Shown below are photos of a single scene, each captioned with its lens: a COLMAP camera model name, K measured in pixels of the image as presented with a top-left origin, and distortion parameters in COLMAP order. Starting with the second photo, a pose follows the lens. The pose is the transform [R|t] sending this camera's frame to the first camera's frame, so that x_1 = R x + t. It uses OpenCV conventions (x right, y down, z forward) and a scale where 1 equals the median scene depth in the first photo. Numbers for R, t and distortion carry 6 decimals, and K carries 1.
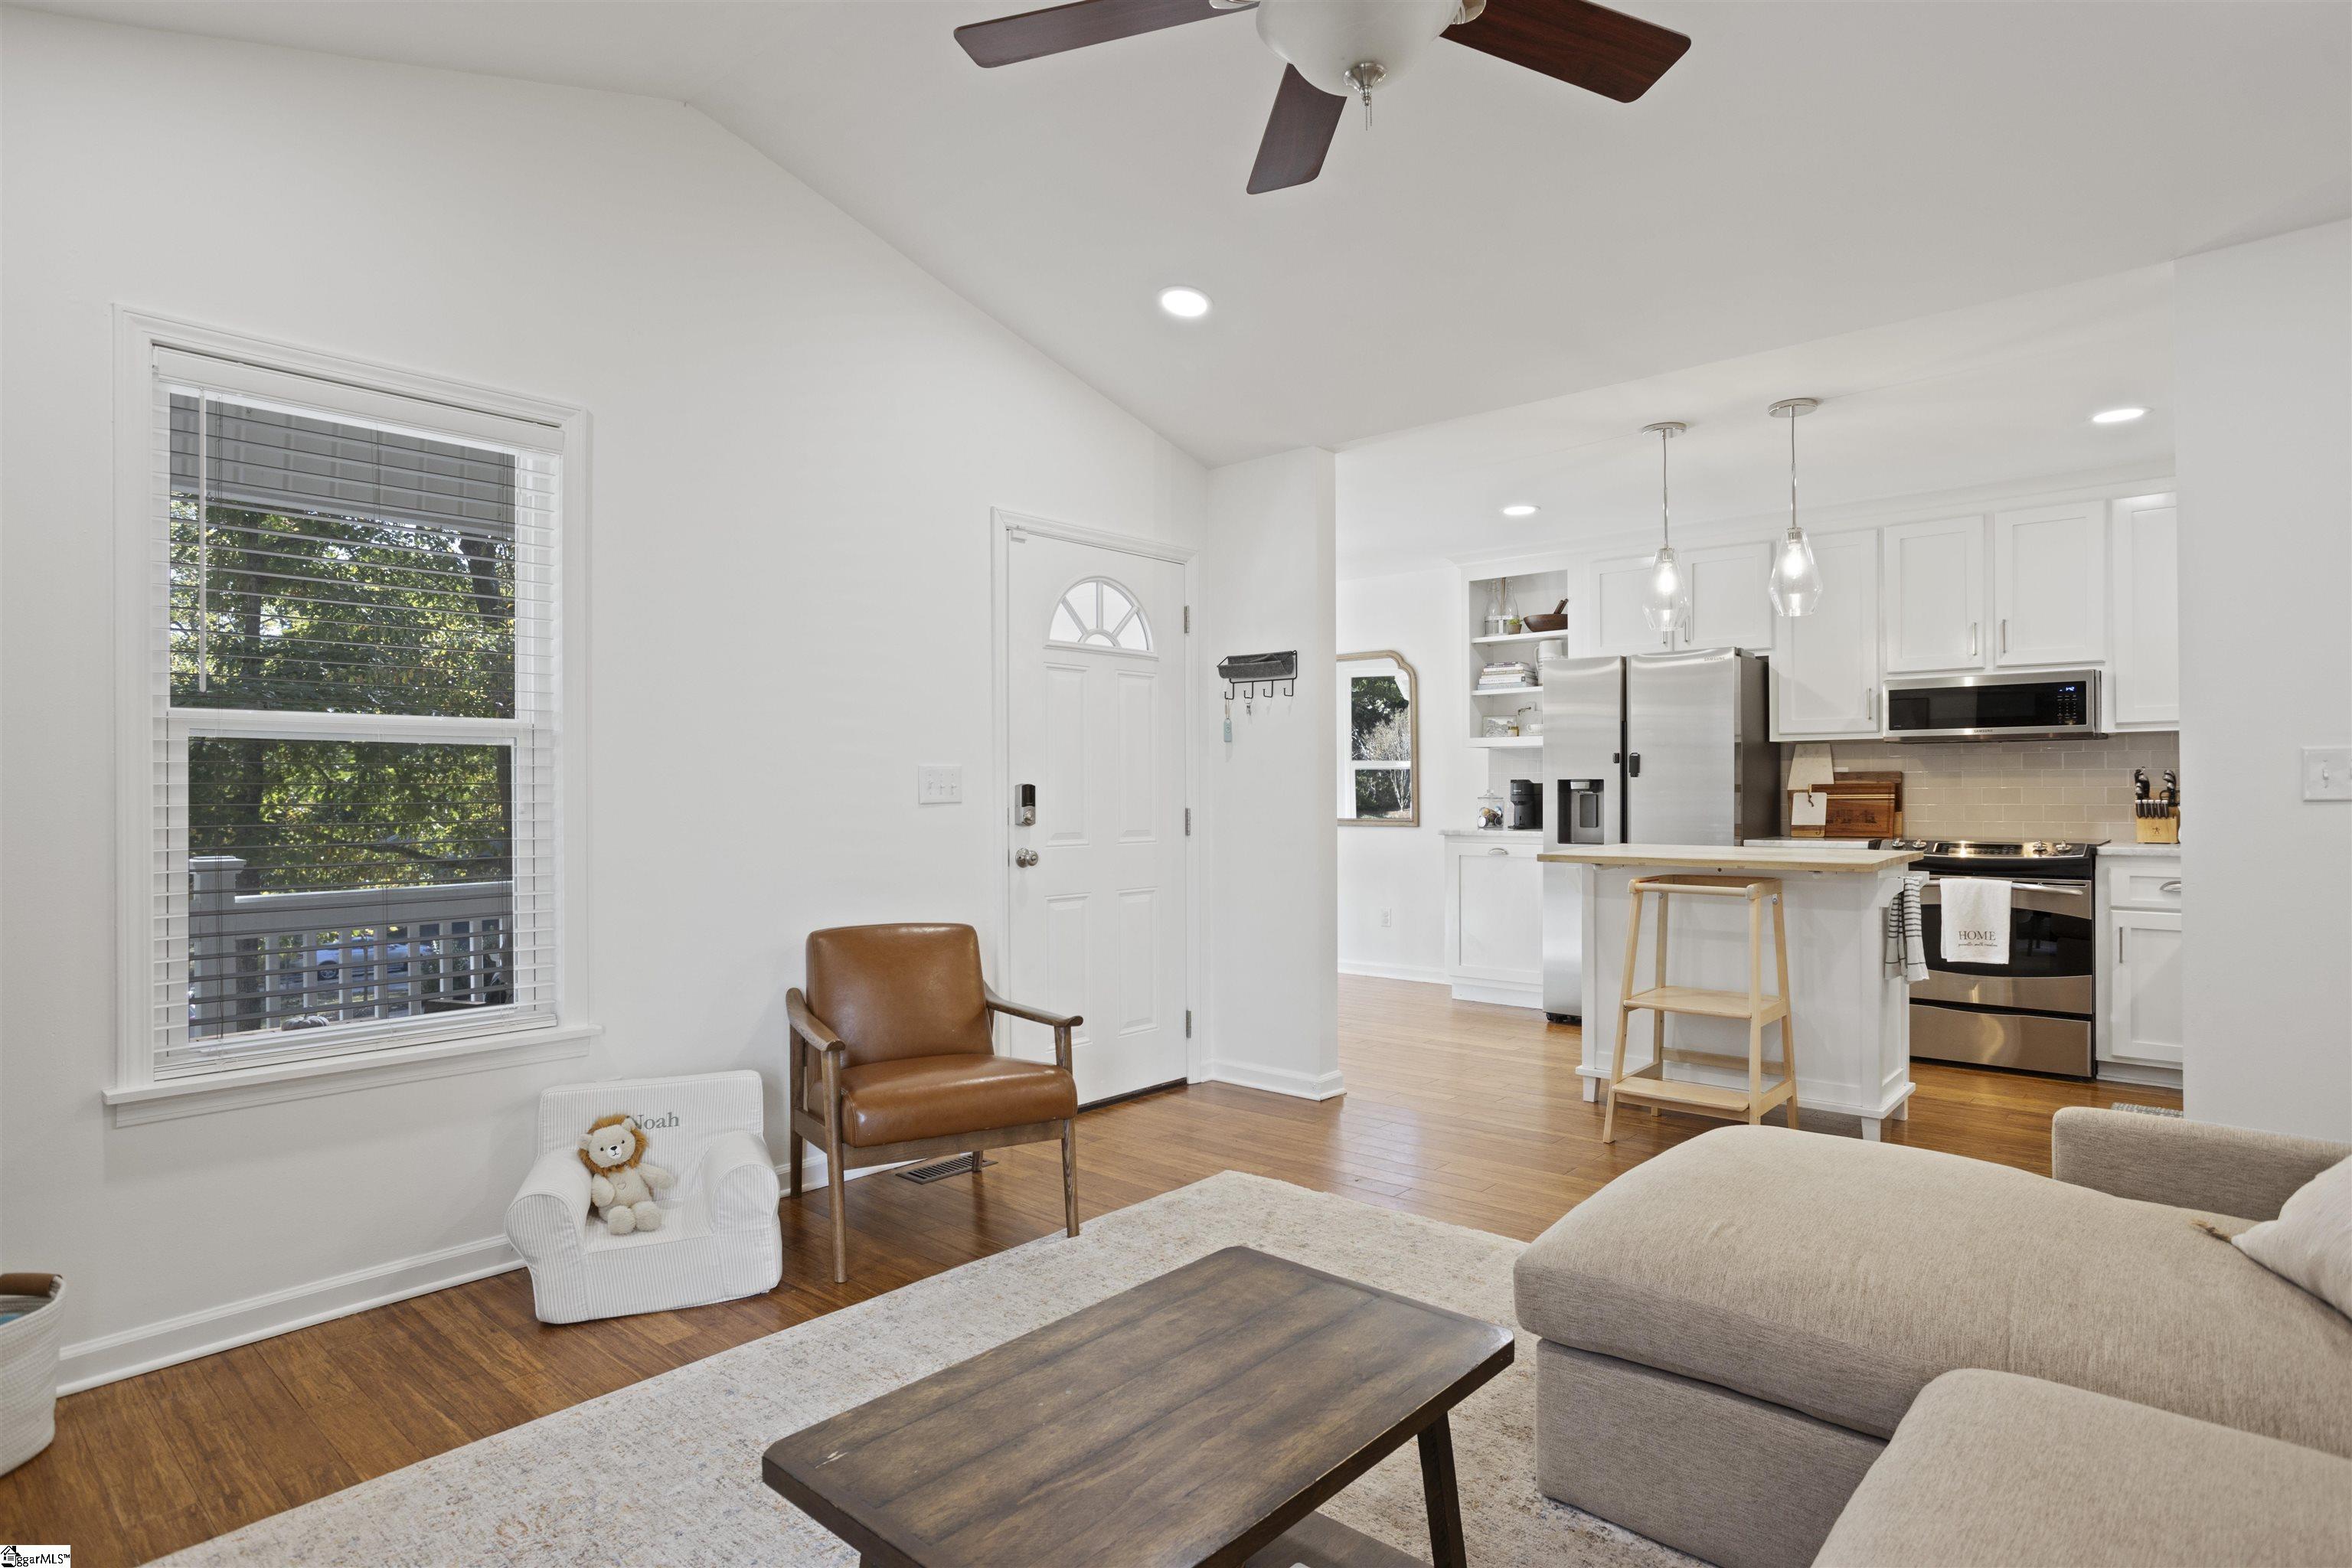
lens RADIAL K [[1243.7, 0, 1187.6], [0, 1243.7, 787.8], [0, 0, 1]] dist [-0.042146, 0.021685]
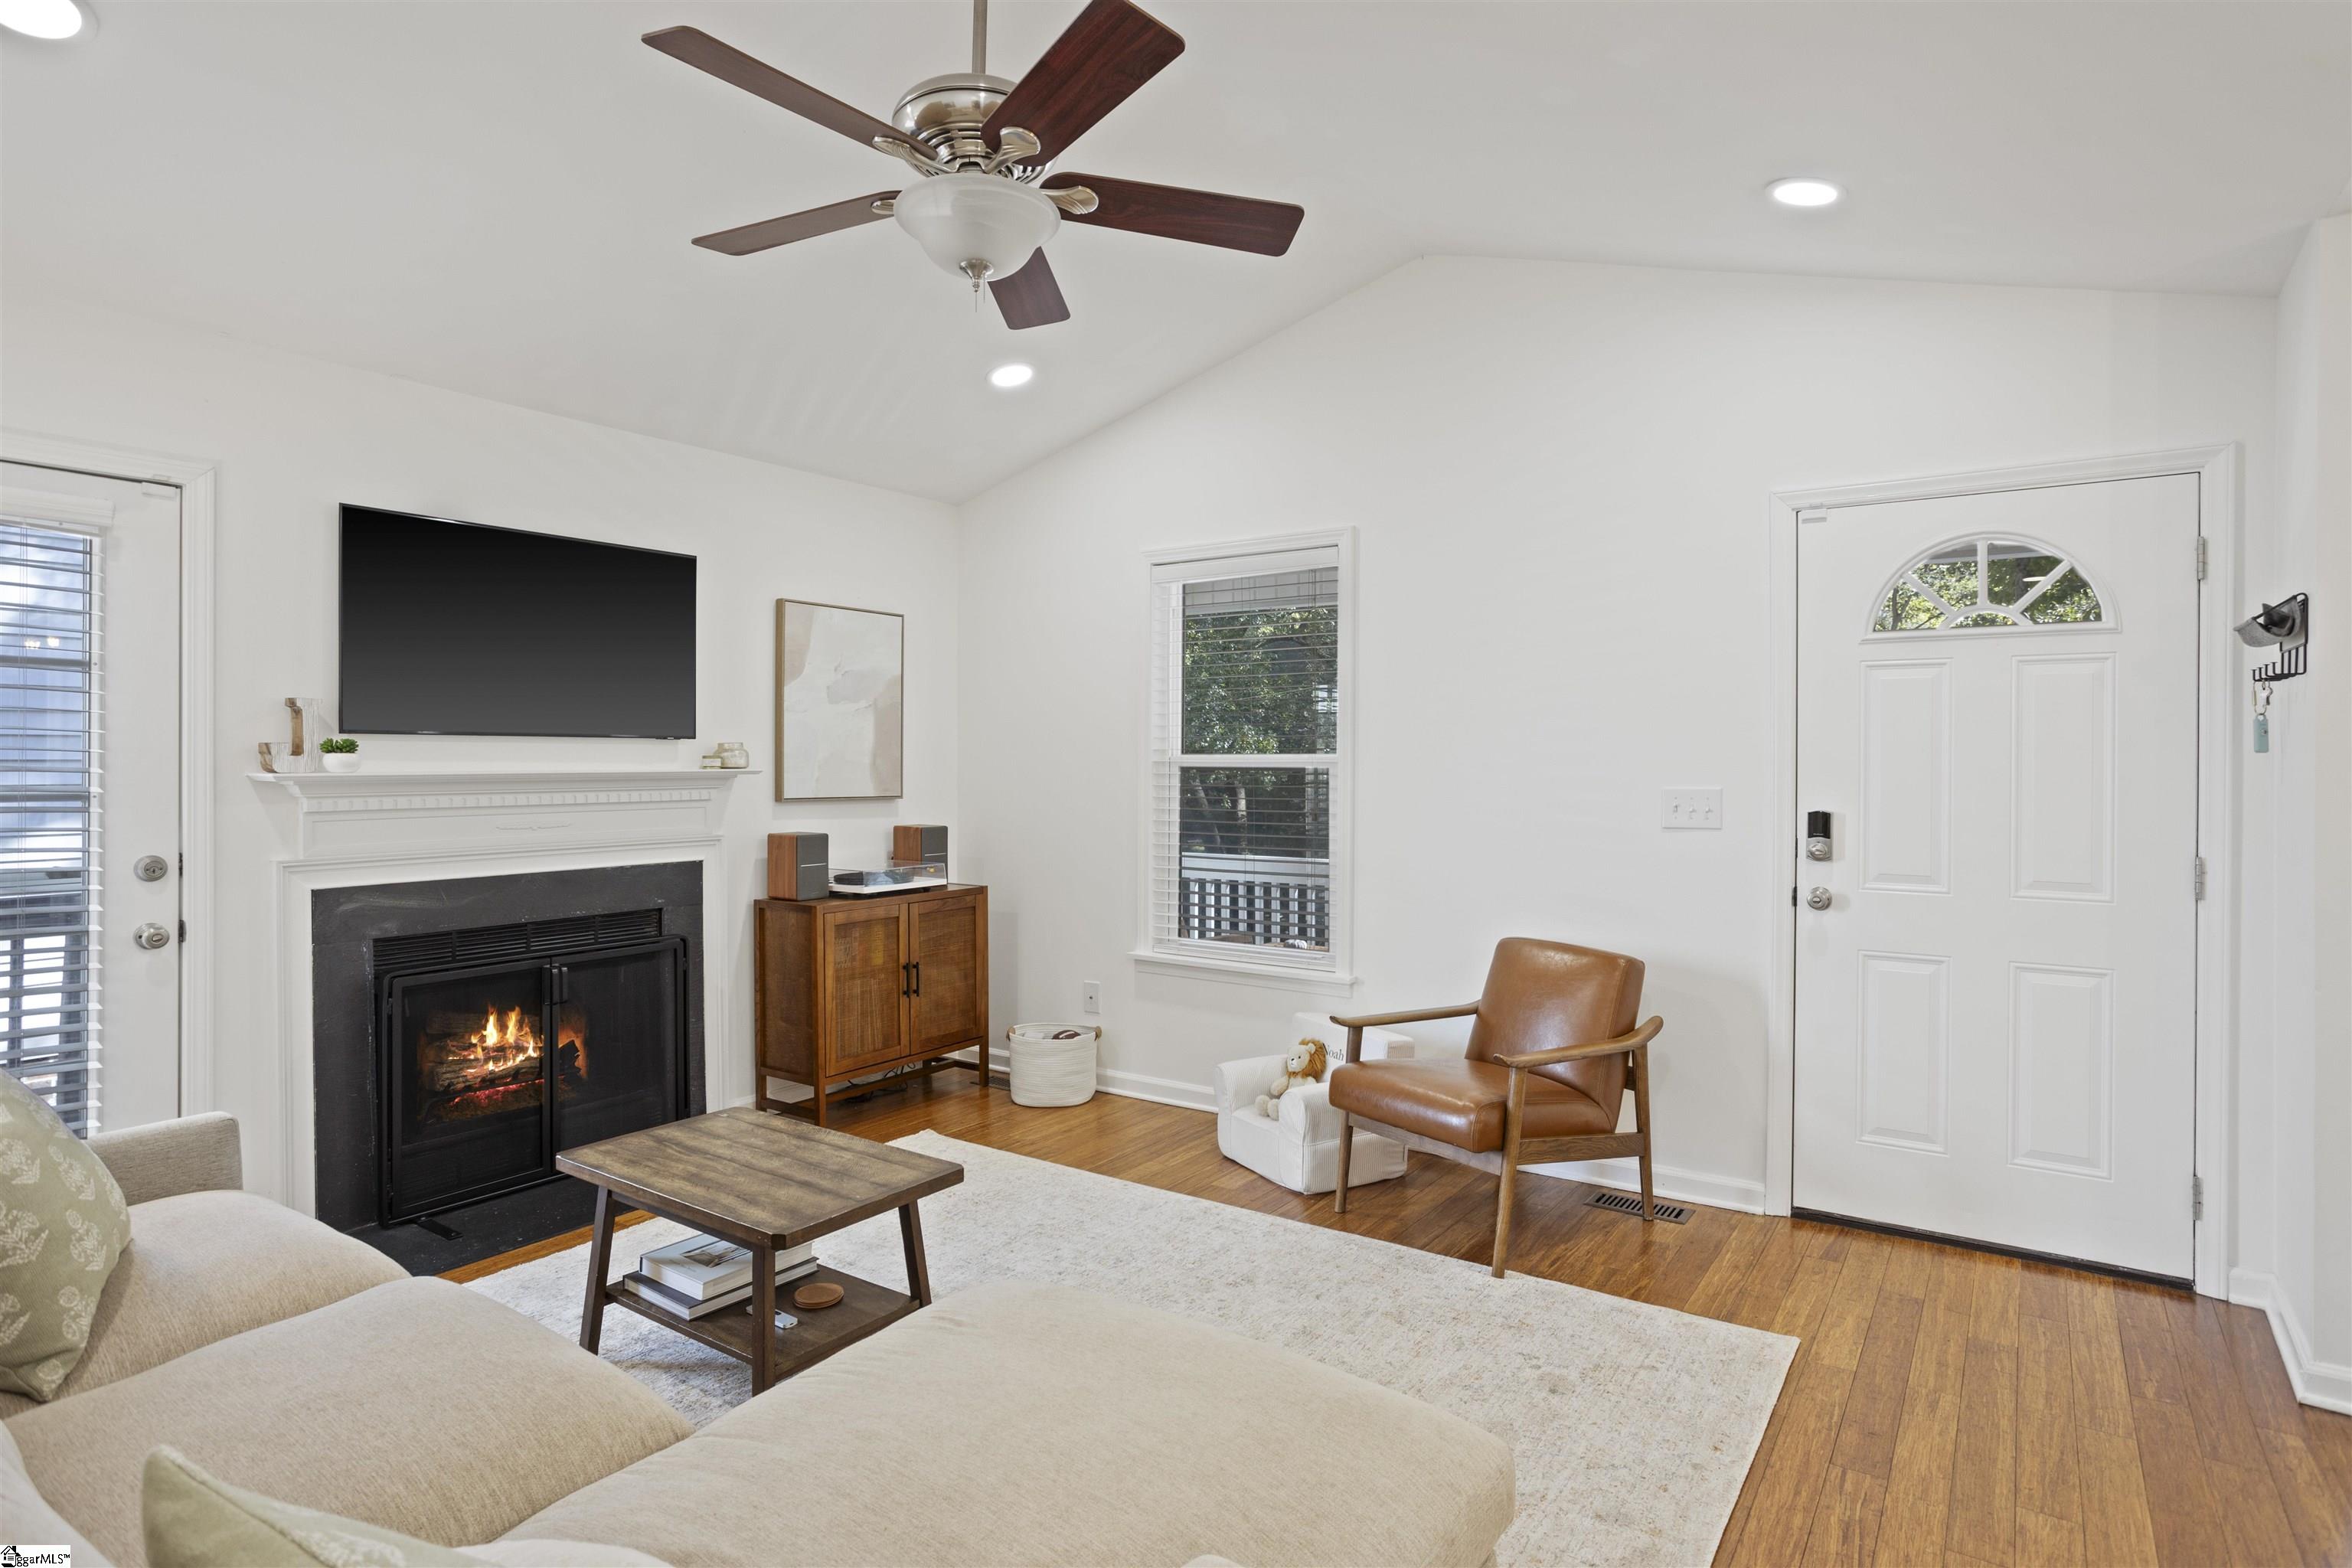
lens RADIAL K [[1243.7, 0, 1186.8], [0, 1243.7, 770.3], [0, 0, 1]] dist [-0.042146, 0.021685]
pose [[0.118784, 0.012709, -0.992839, 1.013674], [0.000148, 0.999918, 0.012817, -0.064935], [0.992920, -0.001670, 0.118772, 0.761738]]
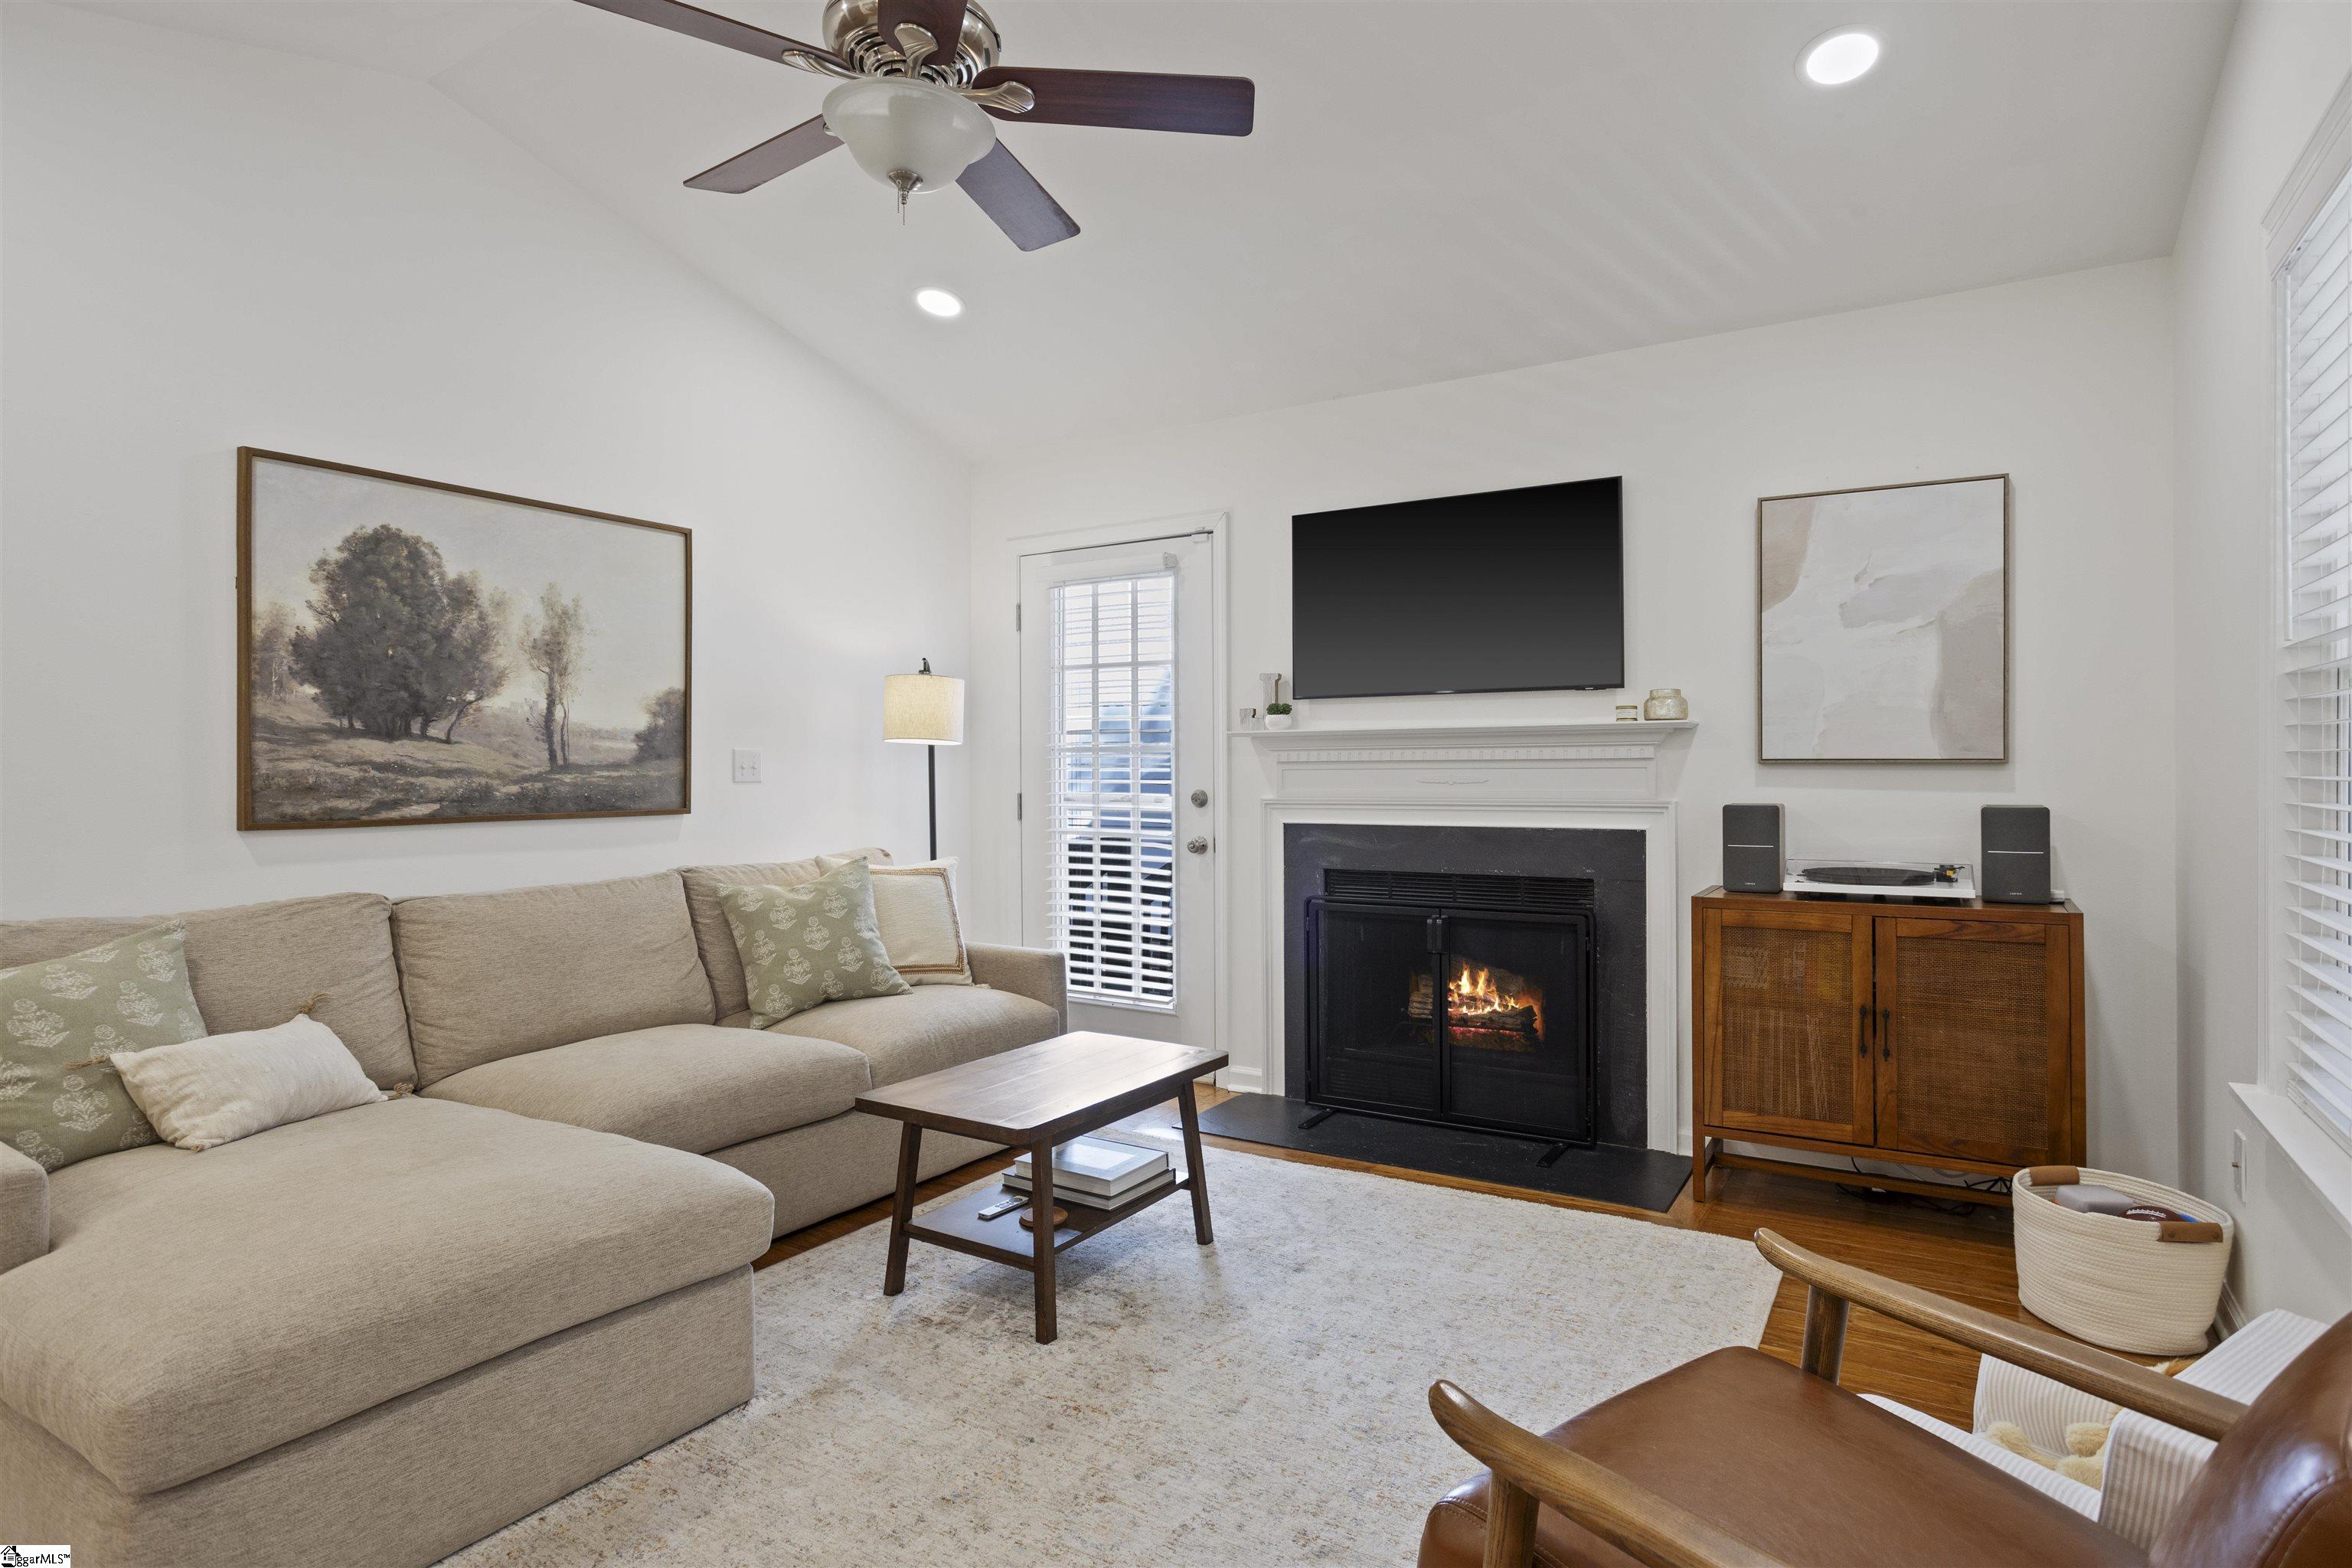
lens RADIAL K [[1243.7, 0, 1186.9], [0, 1243.7, 772.0], [0, 0, 1]] dist [-0.042146, 0.021685]
pose [[-0.986465, 0.007108, -0.163819, 0.055429], [0.007148, 0.999974, 0.000343, 0.004888], [0.163818, -0.000832, -0.986490, 1.601103]]
